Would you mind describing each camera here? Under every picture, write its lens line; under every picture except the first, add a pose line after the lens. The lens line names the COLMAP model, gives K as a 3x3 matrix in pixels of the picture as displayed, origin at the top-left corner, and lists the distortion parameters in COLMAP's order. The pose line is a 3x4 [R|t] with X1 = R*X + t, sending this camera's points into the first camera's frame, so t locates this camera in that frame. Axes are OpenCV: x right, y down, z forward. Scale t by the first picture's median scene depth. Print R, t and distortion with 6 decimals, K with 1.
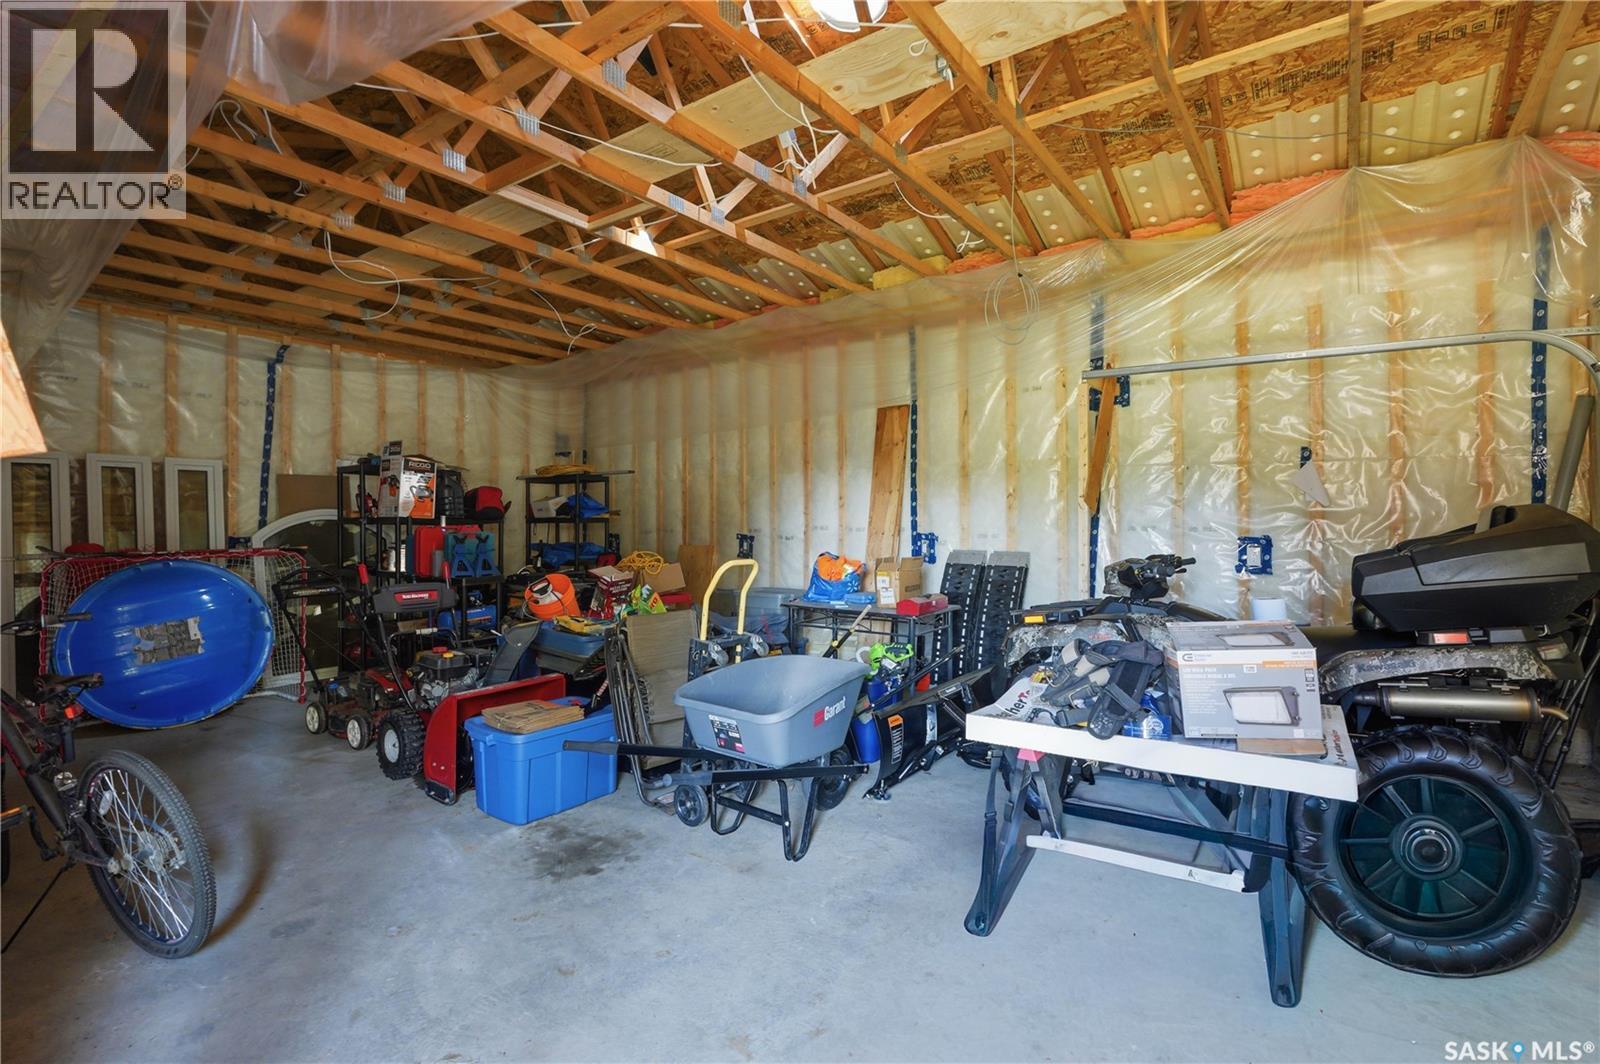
lens RADIAL K [[727.5, 0, 802.1], [0, 727.5, 519.3], [0, 0, 1]] dist [-0.003837, -0.000196]
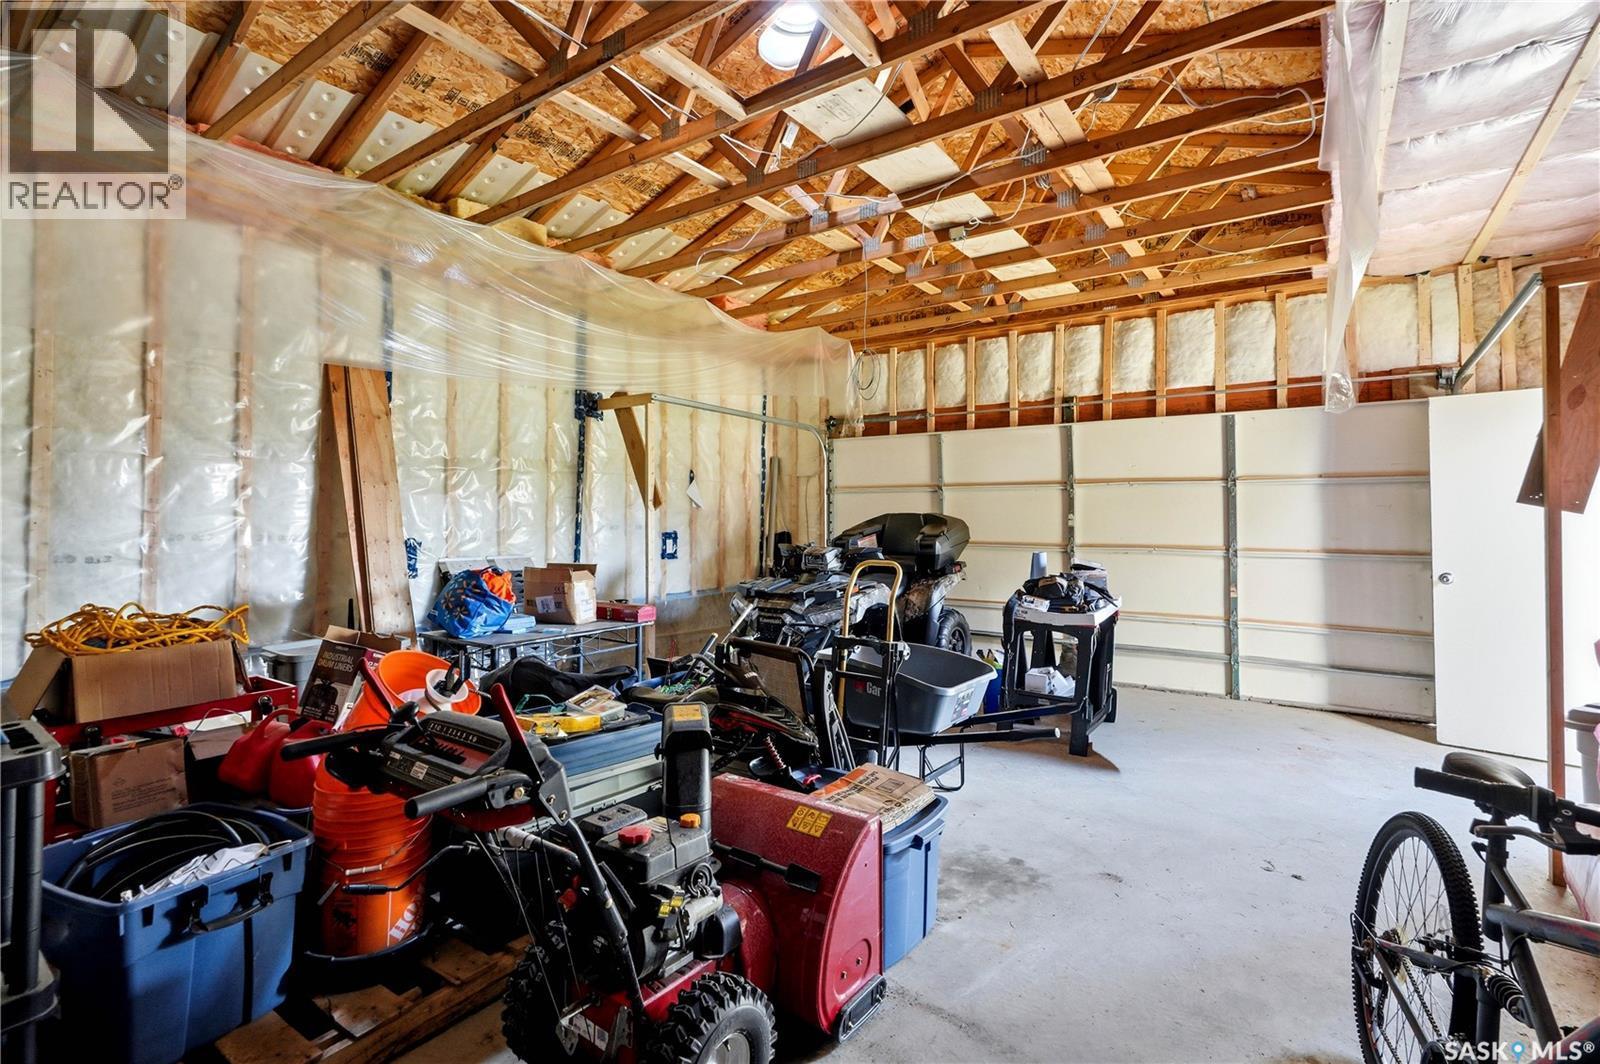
lens RADIAL K [[727.5, 0, 802.1], [0, 727.5, 519.3], [0, 0, 1]] dist [-0.003837, -0.000196]
pose [[0.009965, -0.006873, 0.999927, -0.762283], [0.003578, 0.999970, 0.006837, -0.009966], [-0.999944, 0.003510, 0.009990, 0.740825]]
